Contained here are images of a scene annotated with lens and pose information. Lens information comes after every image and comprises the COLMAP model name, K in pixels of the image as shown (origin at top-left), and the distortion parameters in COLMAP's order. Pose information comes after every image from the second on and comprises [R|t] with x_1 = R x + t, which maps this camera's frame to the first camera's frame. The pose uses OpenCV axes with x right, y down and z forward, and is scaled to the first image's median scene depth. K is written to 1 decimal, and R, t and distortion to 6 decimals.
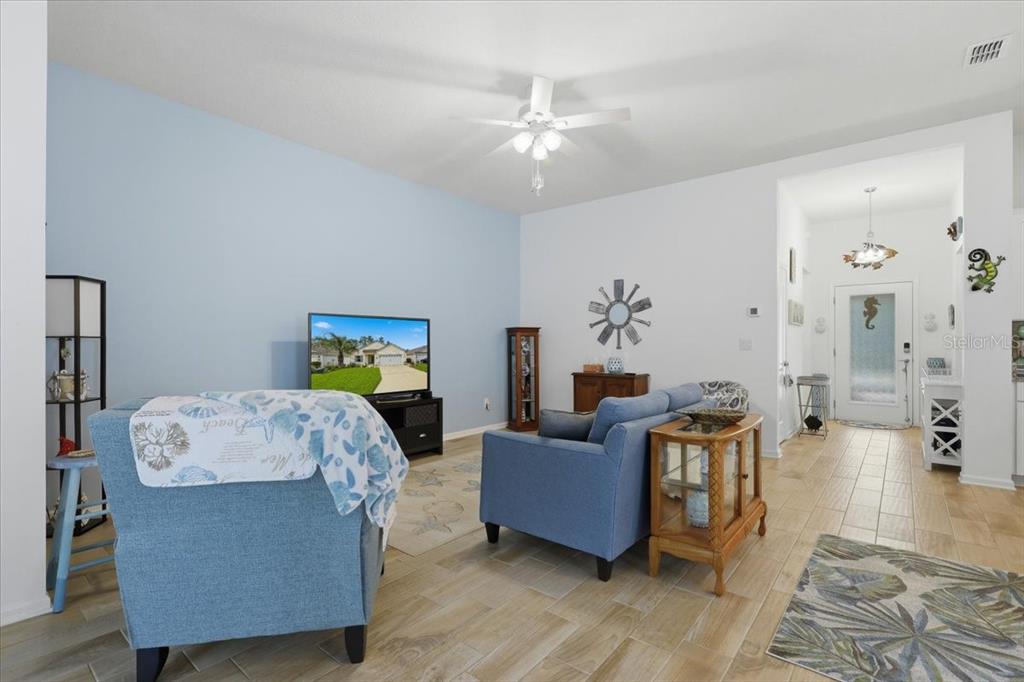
lens RADIAL K [[478.6, 0, 504.0], [0, 478.6, 338.0], [0, 0, 1]] dist [-0.004332, 0.001044]
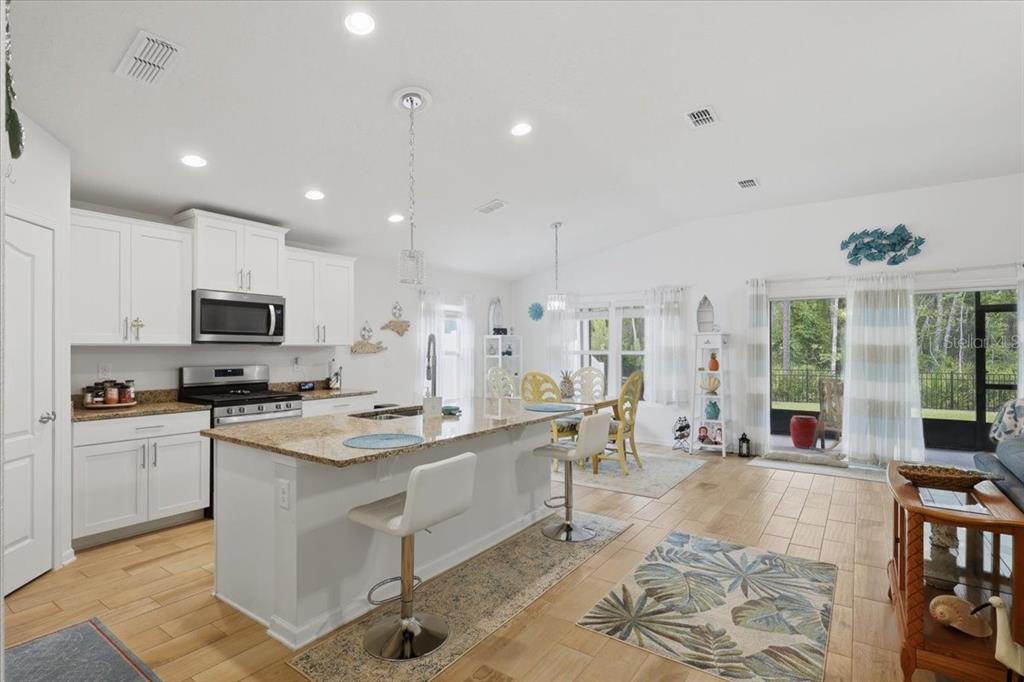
lens RADIAL K [[490.4, 0, 511.2], [0, 490.4, 347.6], [0, 0, 1]] dist [-0.008220, 0.002070]
pose [[-0.996889, -0.000069, -0.078821, 0.748649], [0.000912, 0.999923, -0.012411, -0.024822], [0.078816, -0.012444, -0.996811, 1.081675]]
